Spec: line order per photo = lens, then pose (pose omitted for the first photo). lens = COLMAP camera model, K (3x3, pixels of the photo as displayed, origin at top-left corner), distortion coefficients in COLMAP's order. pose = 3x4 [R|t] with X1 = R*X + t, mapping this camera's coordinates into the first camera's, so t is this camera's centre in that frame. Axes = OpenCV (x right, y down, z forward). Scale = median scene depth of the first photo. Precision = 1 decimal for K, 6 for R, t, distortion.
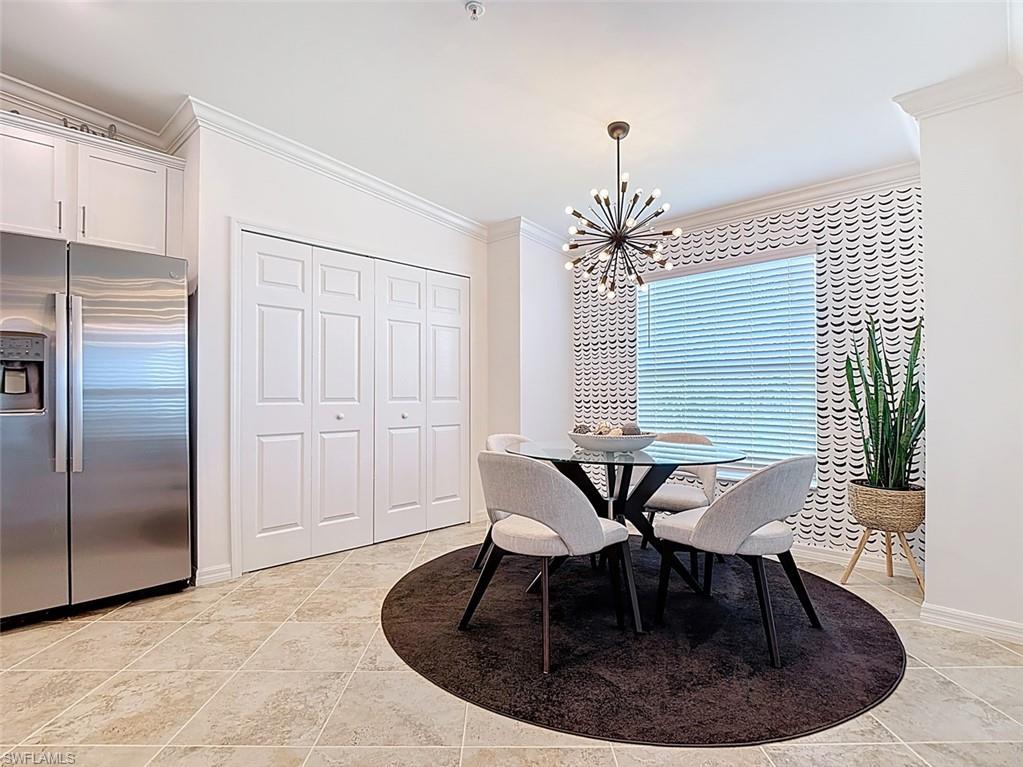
lens RADIAL K [[538.4, 0, 504.1], [0, 538.4, 388.0], [0, 0, 1]] dist [-0.015766, -0.000715]
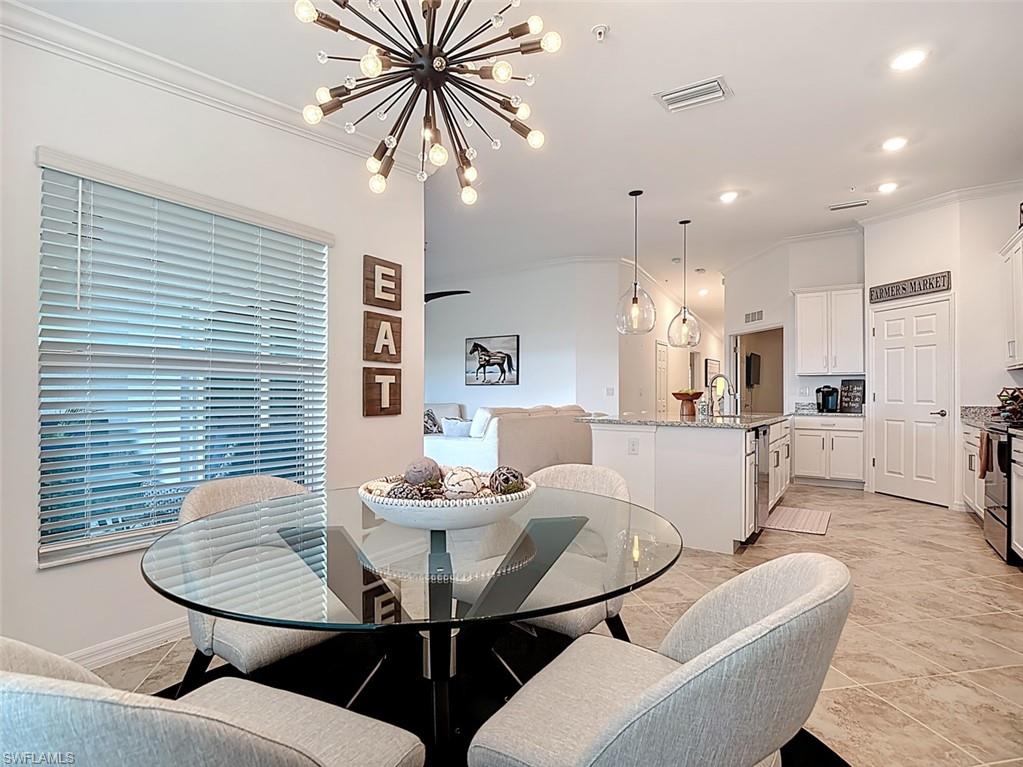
lens RADIAL K [[538.4, 0, 504.1], [0, 538.4, 388.0], [0, 0, 1]] dist [-0.015766, -0.000715]
pose [[-0.982490, -0.006153, -0.186214, 0.228178], [-0.001342, 0.999662, -0.025952, 0.004134], [0.186311, -0.025248, -0.982166, 1.395235]]
